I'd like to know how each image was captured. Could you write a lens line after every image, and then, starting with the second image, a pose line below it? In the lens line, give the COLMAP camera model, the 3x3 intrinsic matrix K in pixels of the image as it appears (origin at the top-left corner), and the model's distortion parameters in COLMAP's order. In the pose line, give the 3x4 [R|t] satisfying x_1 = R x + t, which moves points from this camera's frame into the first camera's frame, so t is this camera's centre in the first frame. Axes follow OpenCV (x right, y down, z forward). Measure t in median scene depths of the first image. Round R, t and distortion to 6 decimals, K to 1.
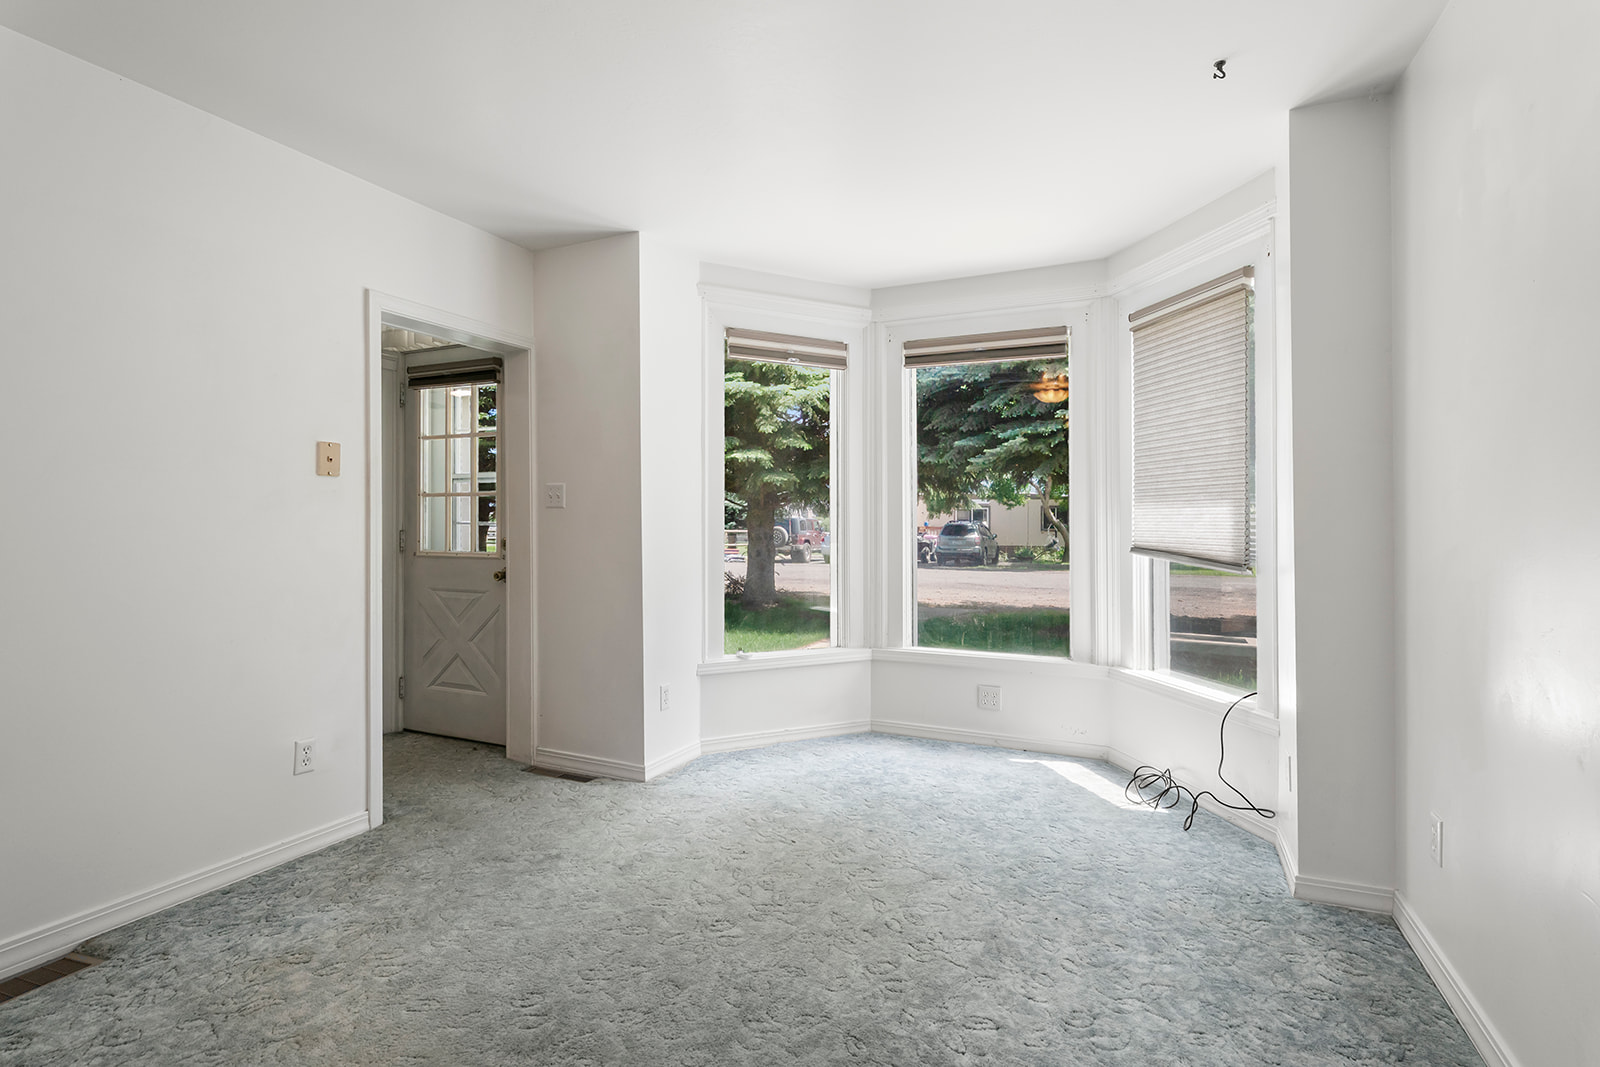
lens RADIAL K [[740.4, 0, 828.7], [0, 740.4, 525.0], [0, 0, 1]] dist [0.002578, -0.001923]
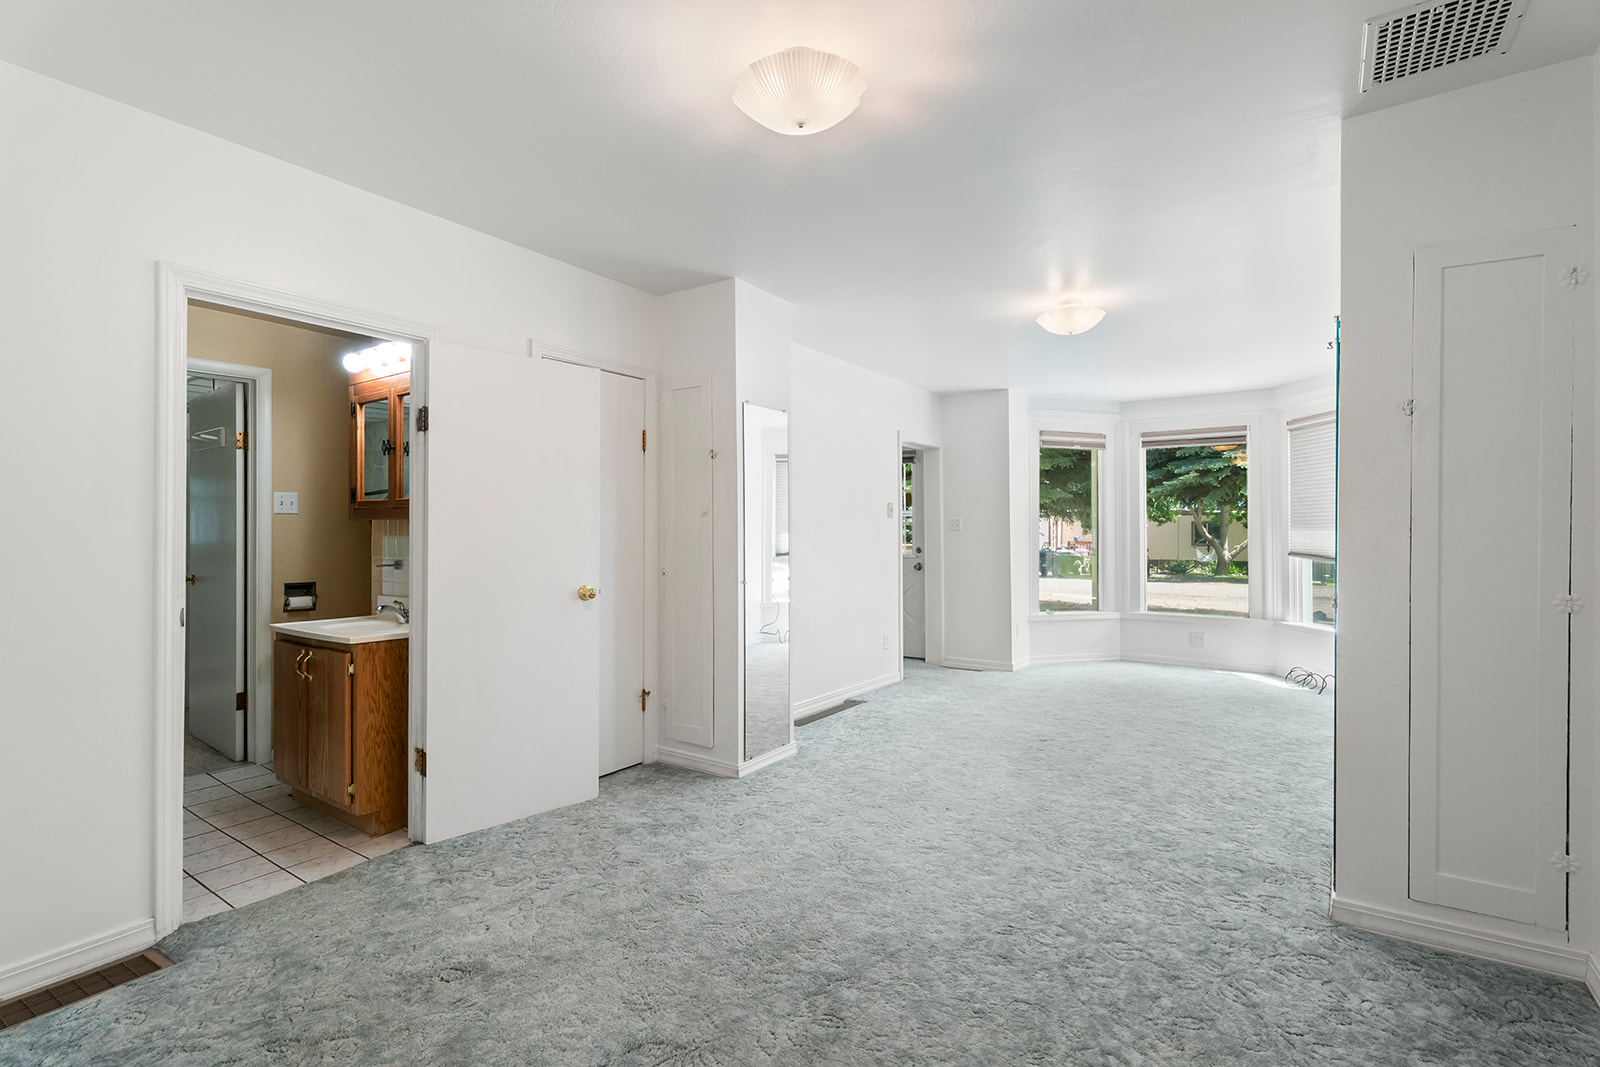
lens RADIAL K [[740.4, 0, 805.6], [0, 740.4, 532.4], [0, 0, 1]] dist [0.002578, -0.001923]
pose [[0.982239, -0.000839, -0.187631, -0.334110], [-0.000992, 0.999953, -0.009663, 0.000026], [0.187631, 0.009677, 0.982192, -0.814916]]
